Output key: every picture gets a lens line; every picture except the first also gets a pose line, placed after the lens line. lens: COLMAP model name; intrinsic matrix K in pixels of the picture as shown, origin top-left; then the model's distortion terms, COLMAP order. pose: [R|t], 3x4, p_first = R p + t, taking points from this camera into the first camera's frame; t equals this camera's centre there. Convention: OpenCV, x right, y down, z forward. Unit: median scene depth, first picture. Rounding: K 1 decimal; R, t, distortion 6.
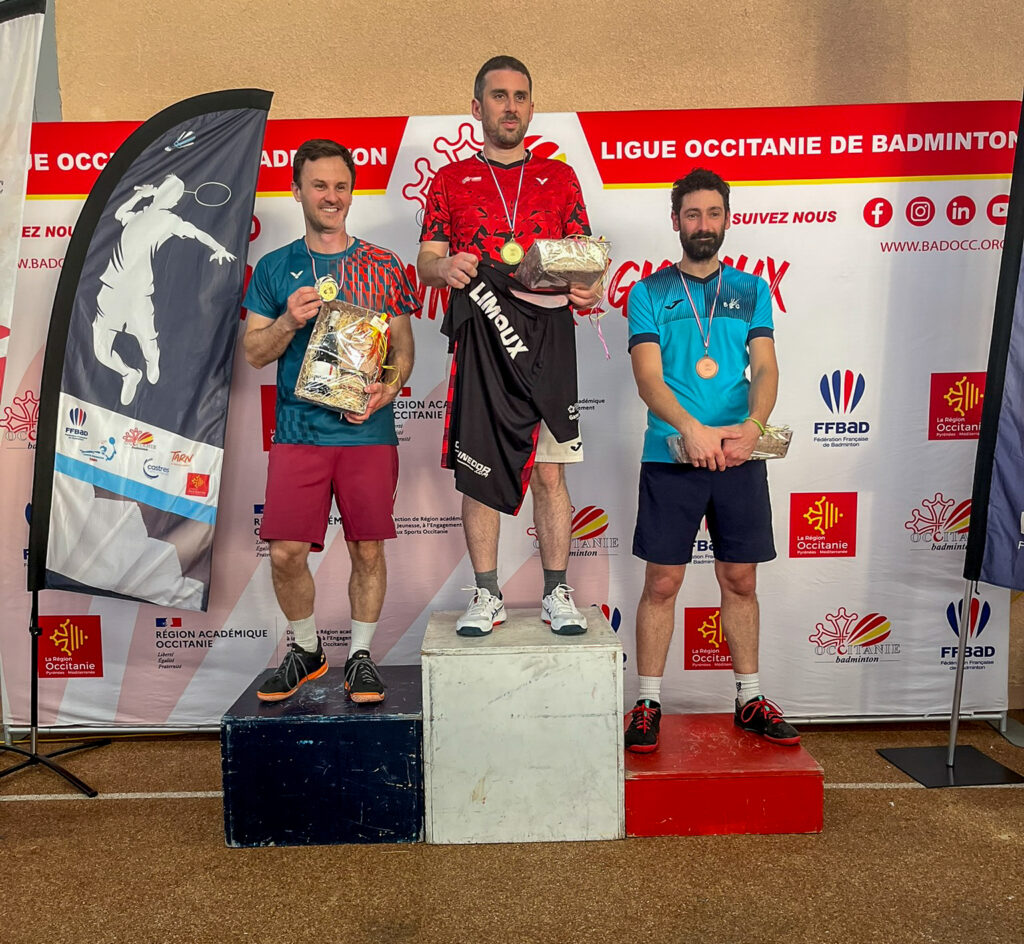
lens RADIAL K [[1019.5, 0, 509.6], [0, 1019.5, 519.4], [0, 0, 1]] dist [0.027515, -0.018404]
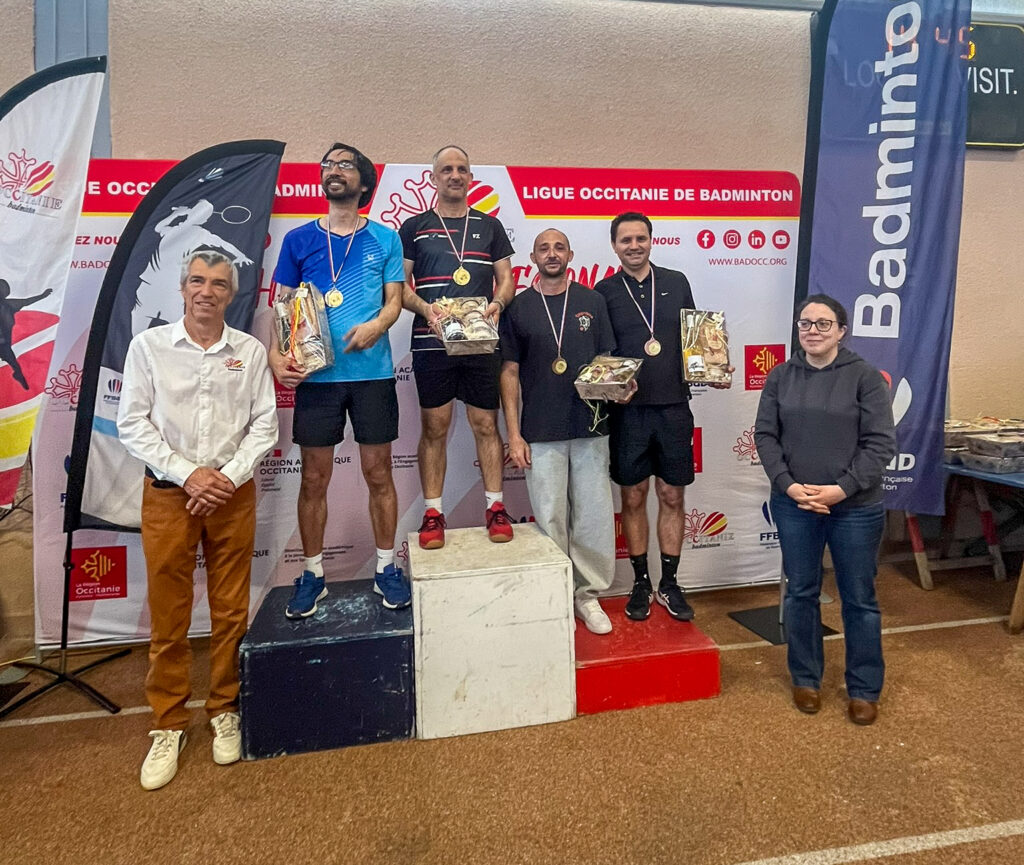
lens RADIAL K [[643.6, 0, 512.4], [0, 643.6, 346.8], [0, 0, 1]] dist [-0.006208, 0.000877]
pose [[0.985216, -0.007121, 0.171169, -0.079969], [0.027646, 0.992650, -0.117824, -0.041648], [-0.169072, 0.120814, 0.978171, 0.151473]]
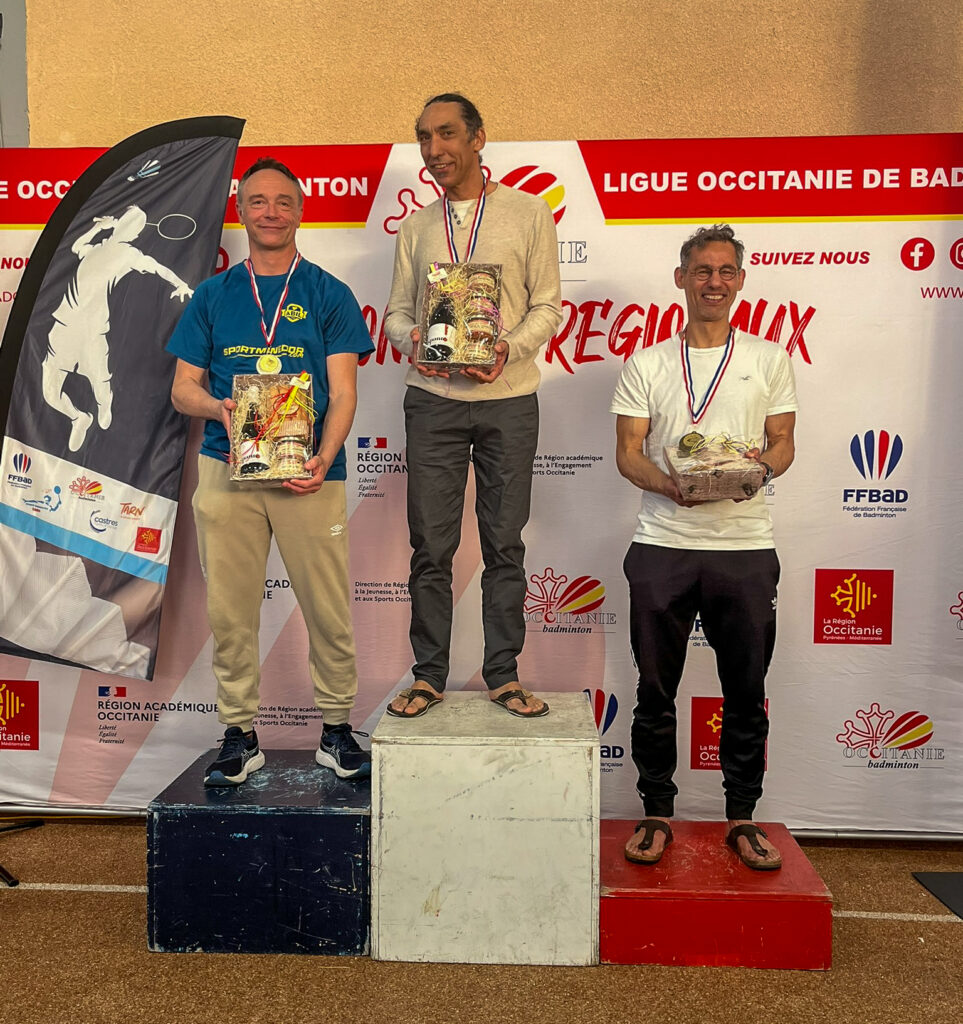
lens RADIAL K [[1163.0, 0, 479.8], [0, 1163.0, 507.4], [0, 0, 1]] dist [0.022773, -0.004853]
pose [[0.997520, 0.026563, -0.065184, 0.055015], [-0.030305, 0.997909, -0.057094, -0.013035], [0.063531, 0.058928, 0.996239, -0.012488]]
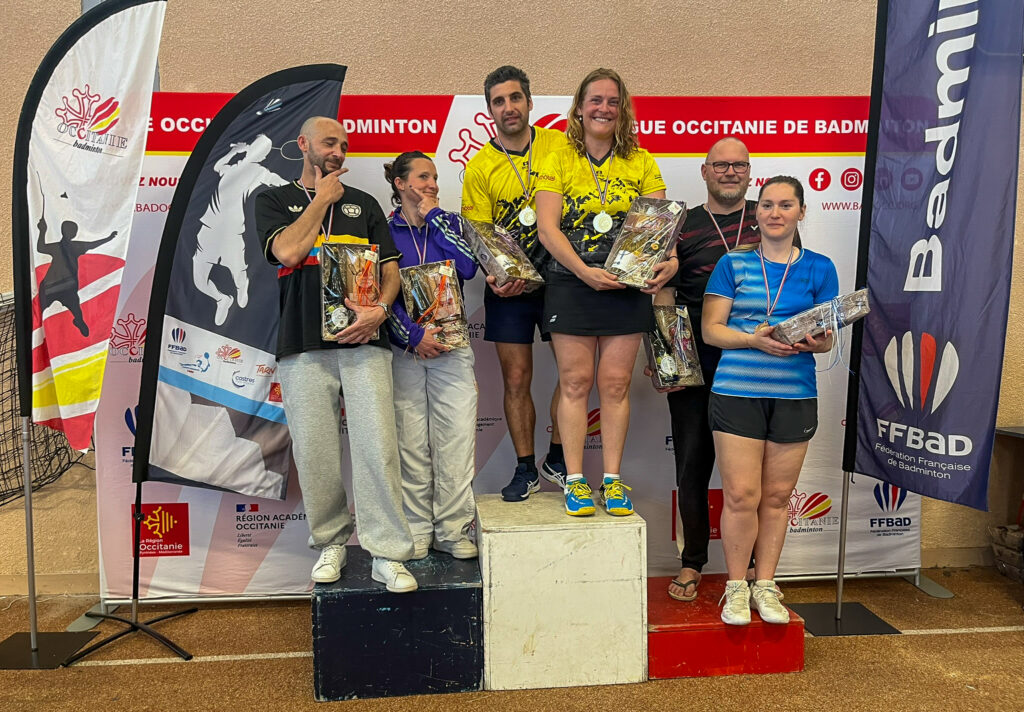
lens RADIAL K [[804.2, 0, 523.3], [0, 804.2, 382.0], [0, 0, 1]] dist [0.047540, -0.063196]
pose [[0.996396, -0.001365, 0.084807, -0.098612], [0.005233, 0.998955, -0.045396, -0.001313], [-0.084657, 0.045676, 0.995363, 0.031170]]
